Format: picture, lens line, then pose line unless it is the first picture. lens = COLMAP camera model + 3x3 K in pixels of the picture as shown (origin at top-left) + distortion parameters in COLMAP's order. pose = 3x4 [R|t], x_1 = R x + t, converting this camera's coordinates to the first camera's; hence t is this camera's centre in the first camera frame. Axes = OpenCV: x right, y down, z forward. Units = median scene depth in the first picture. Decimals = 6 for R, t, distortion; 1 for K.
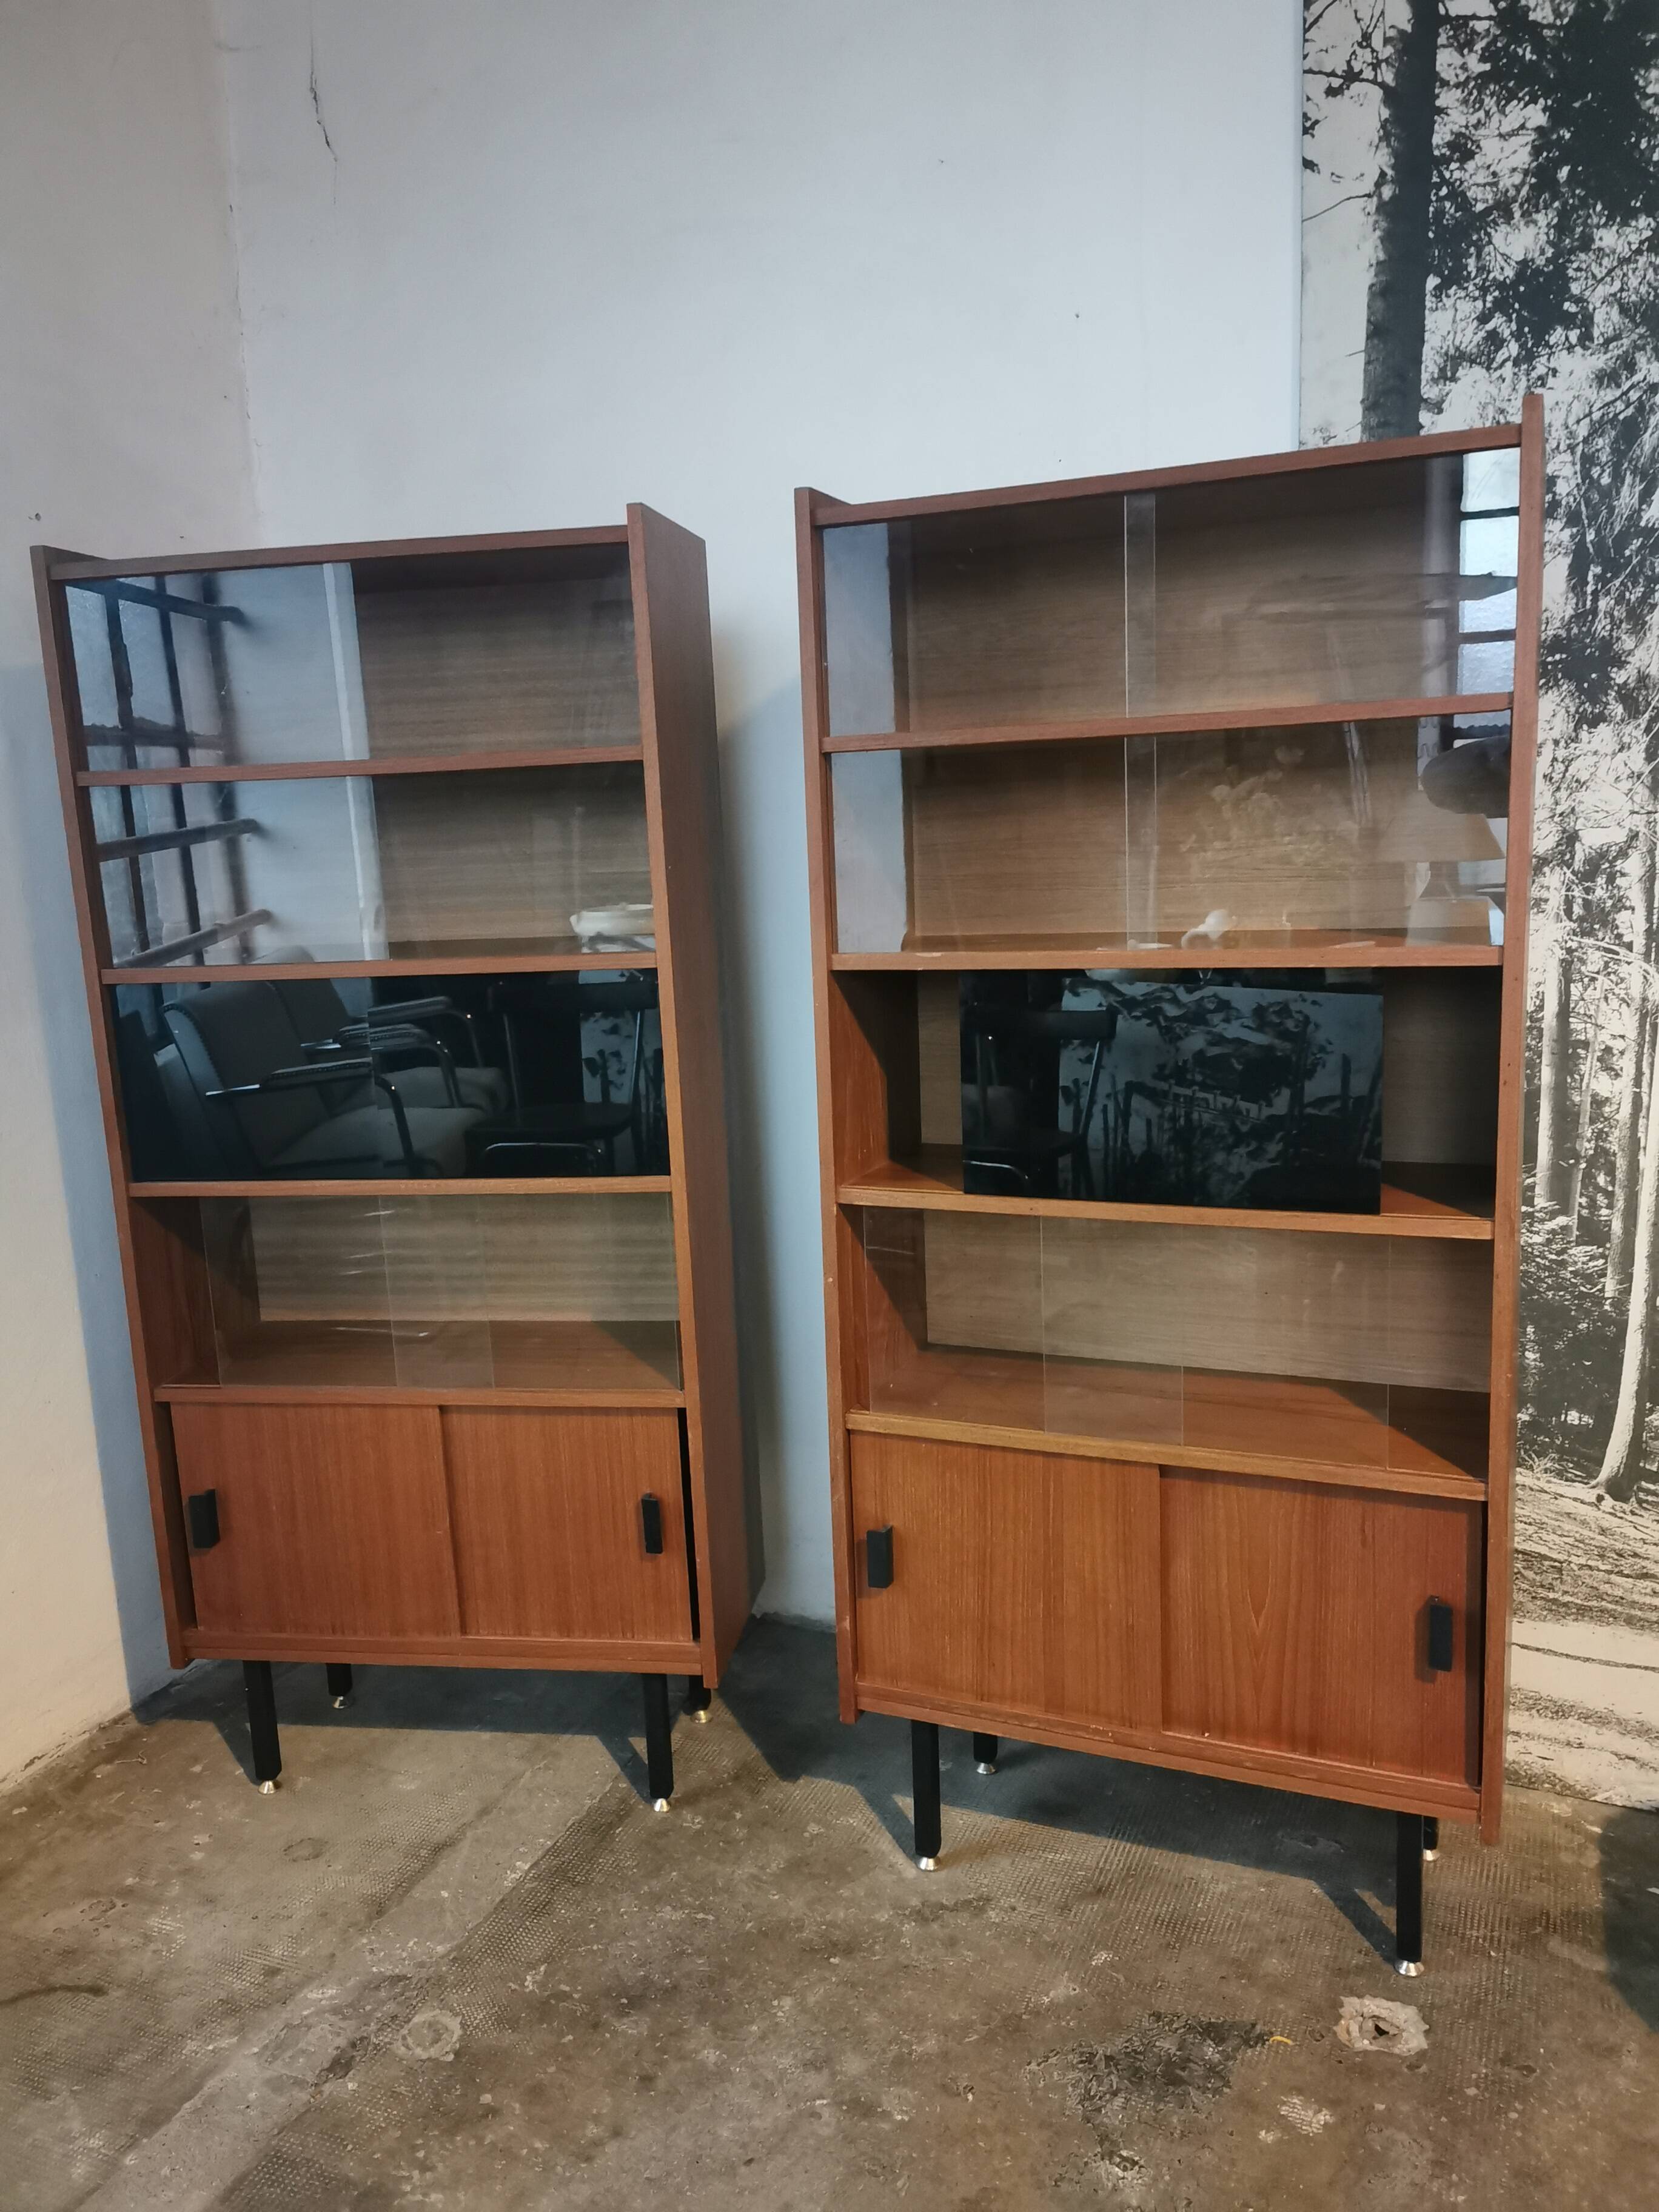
lens RADIAL K [[1714.5, 0, 824.5], [0, 1714.5, 1115.2], [0, 0, 1]] dist [0.043756, -0.071502]
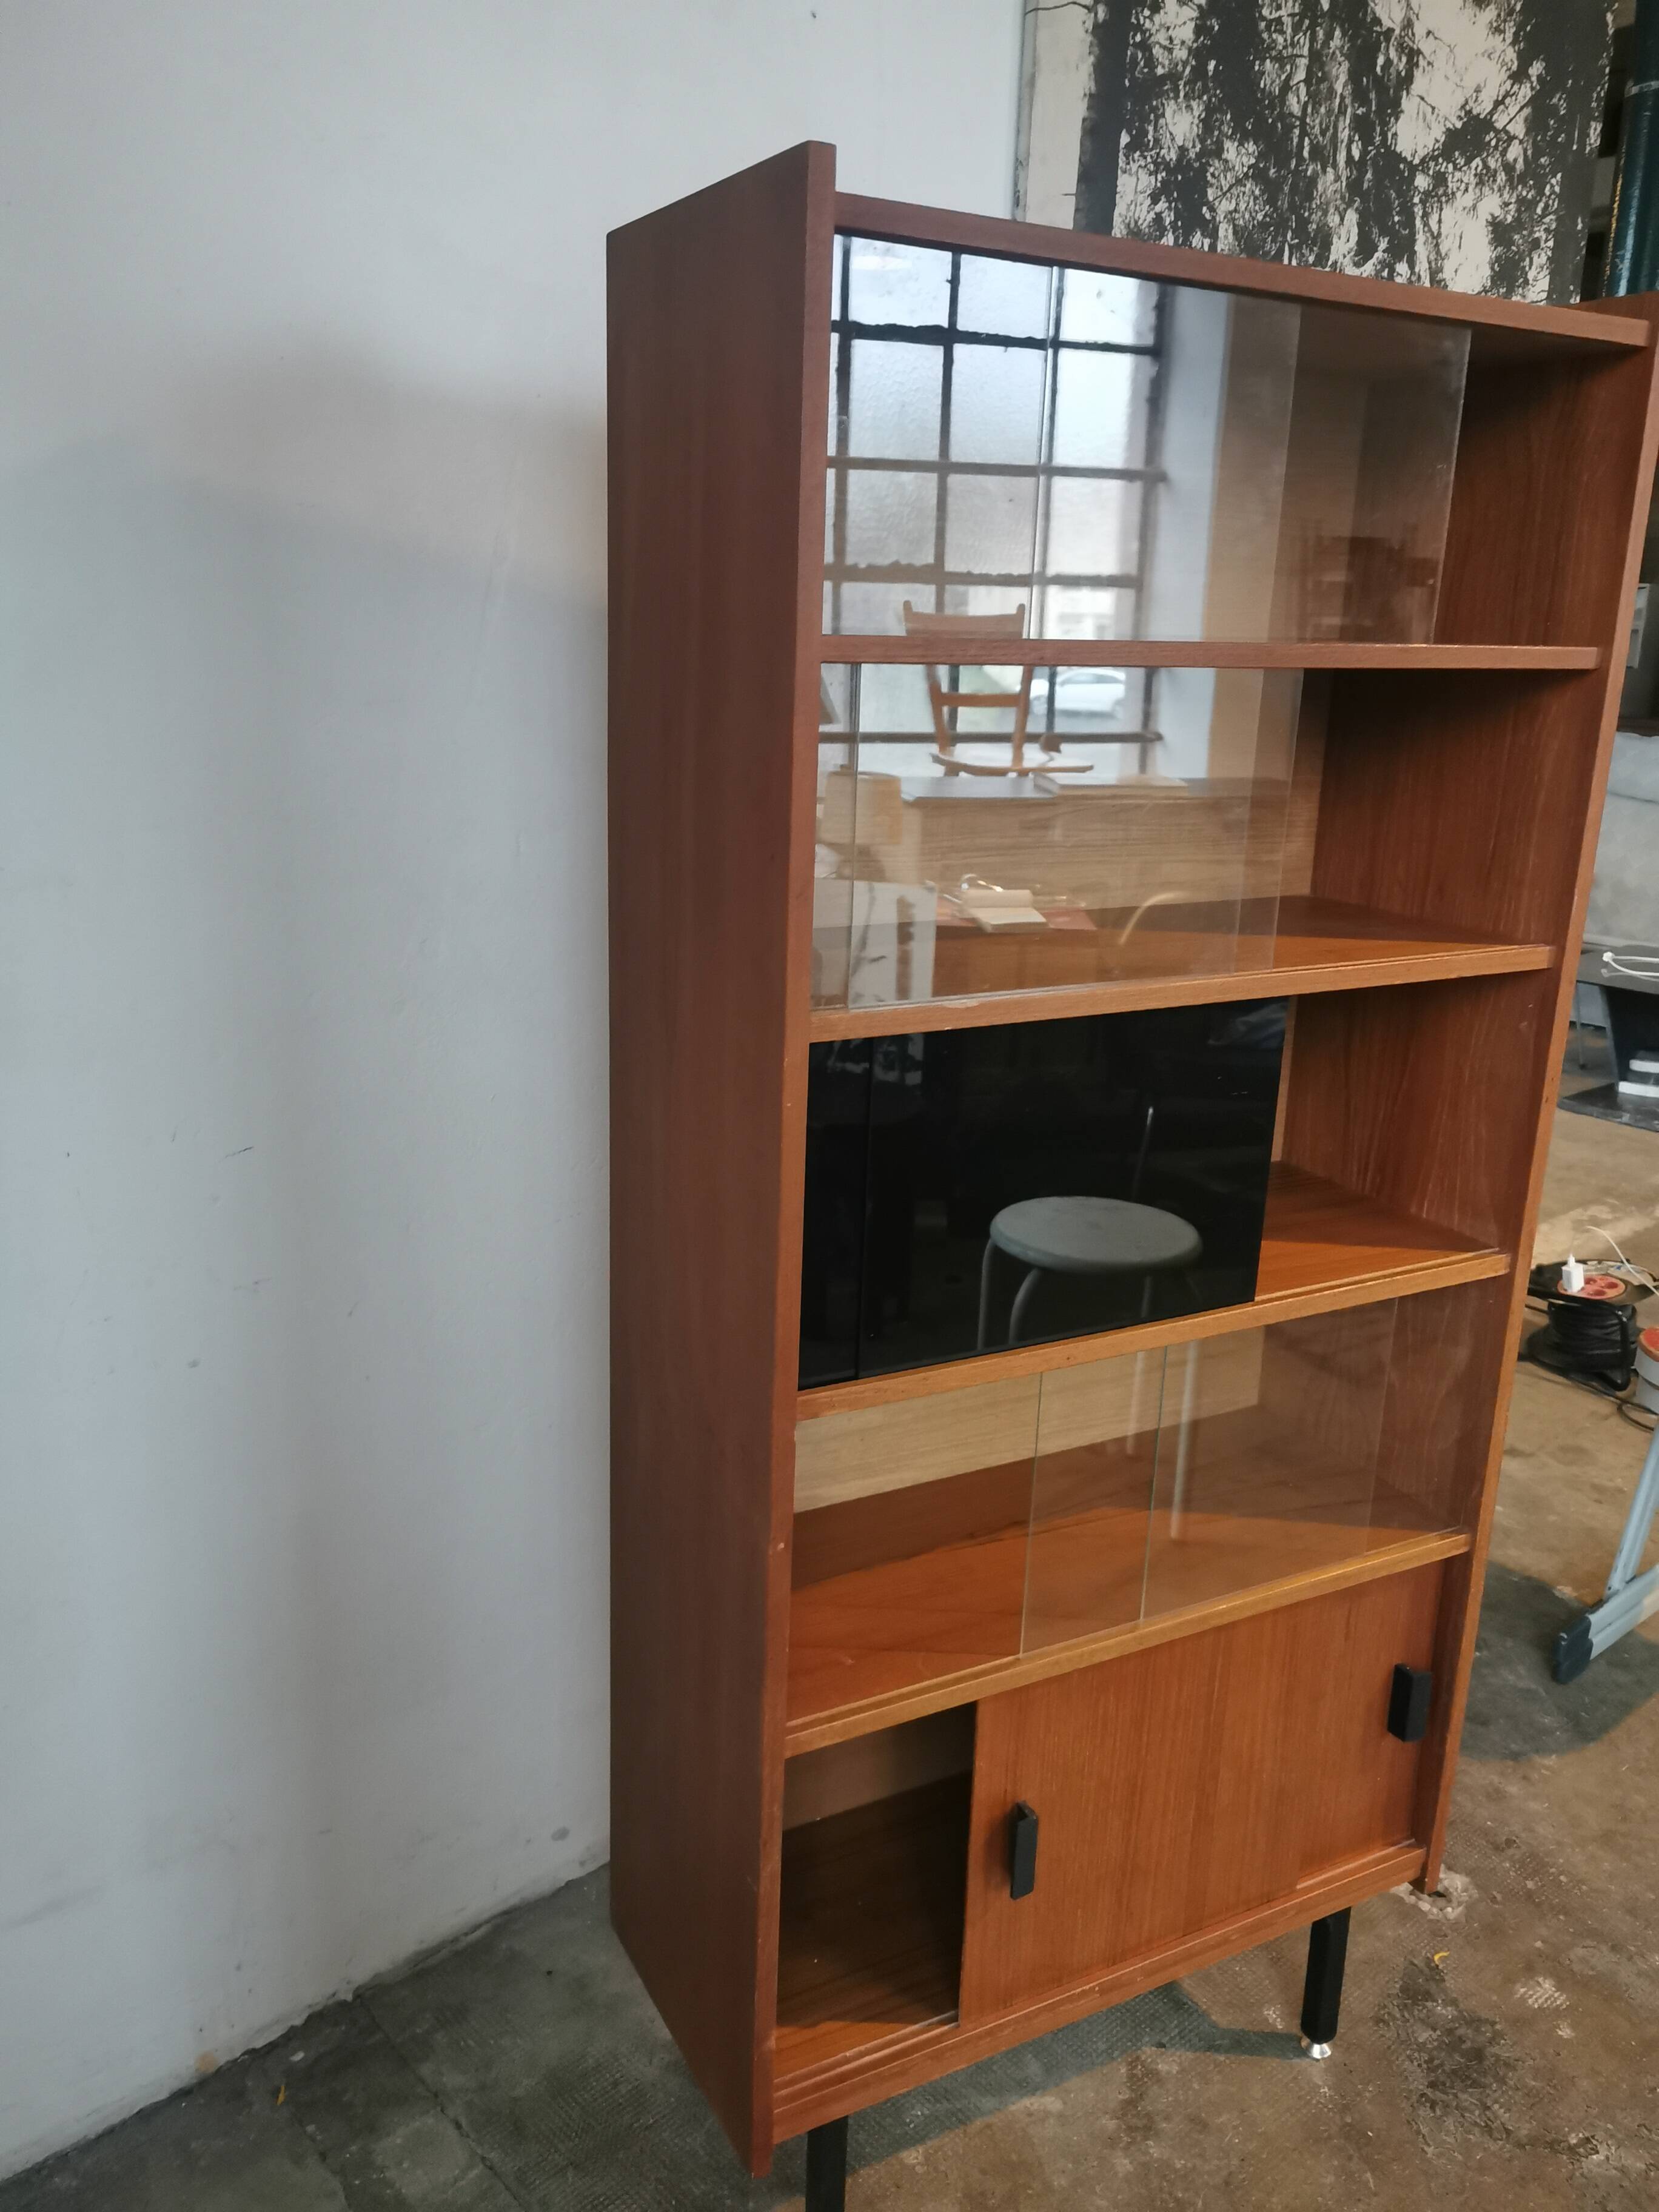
lens RADIAL K [[1714.5, 0, 819.8], [0, 1714.5, 1094.9], [0, 0, 1]] dist [0.043756, -0.071502]
pose [[0.425062, -0.194594, 0.884000, -0.618024], [0.105438, 0.980614, 0.165162, -0.156966], [-0.899002, 0.023003, 0.437340, 0.761529]]
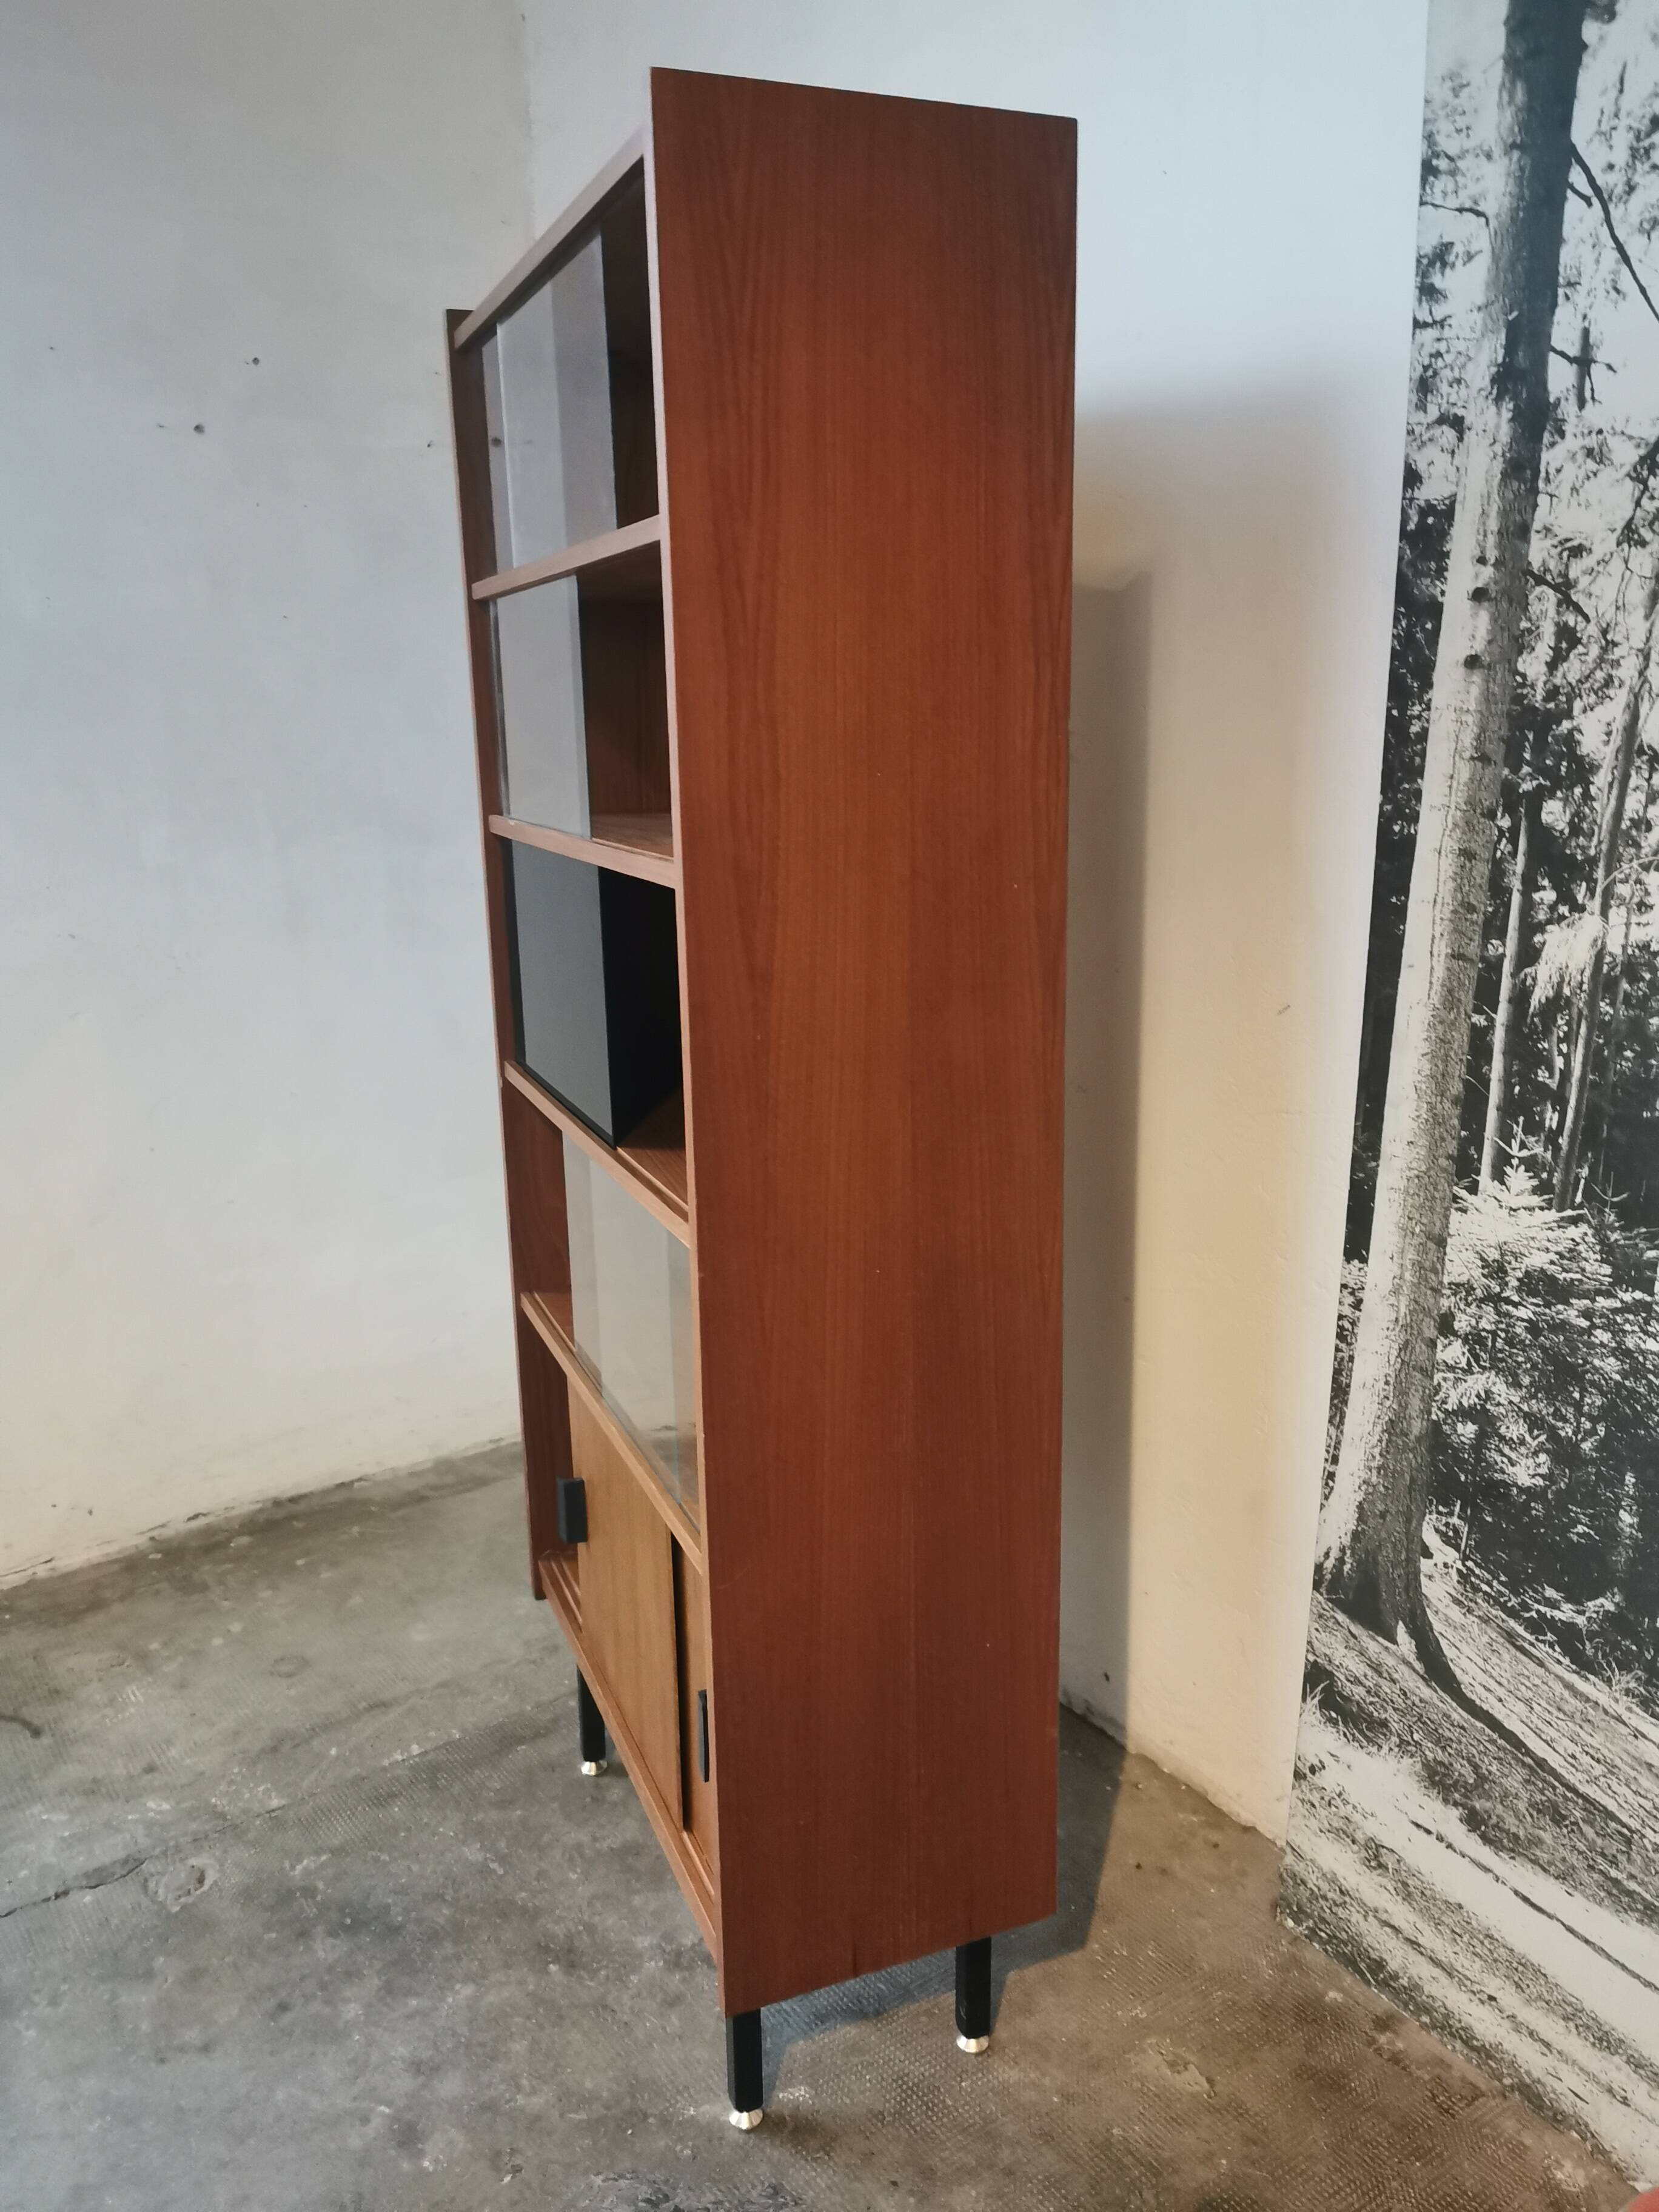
lens RADIAL K [[1714.5, 0, 819.3], [0, 1714.5, 1108.0], [0, 0, 1]] dist [0.043756, -0.071502]
pose [[0.851597, 0.140669, -0.504971, 0.487595], [-0.100027, 0.989228, 0.106879, -0.056106], [0.514566, -0.040507, 0.856494, 0.310114]]
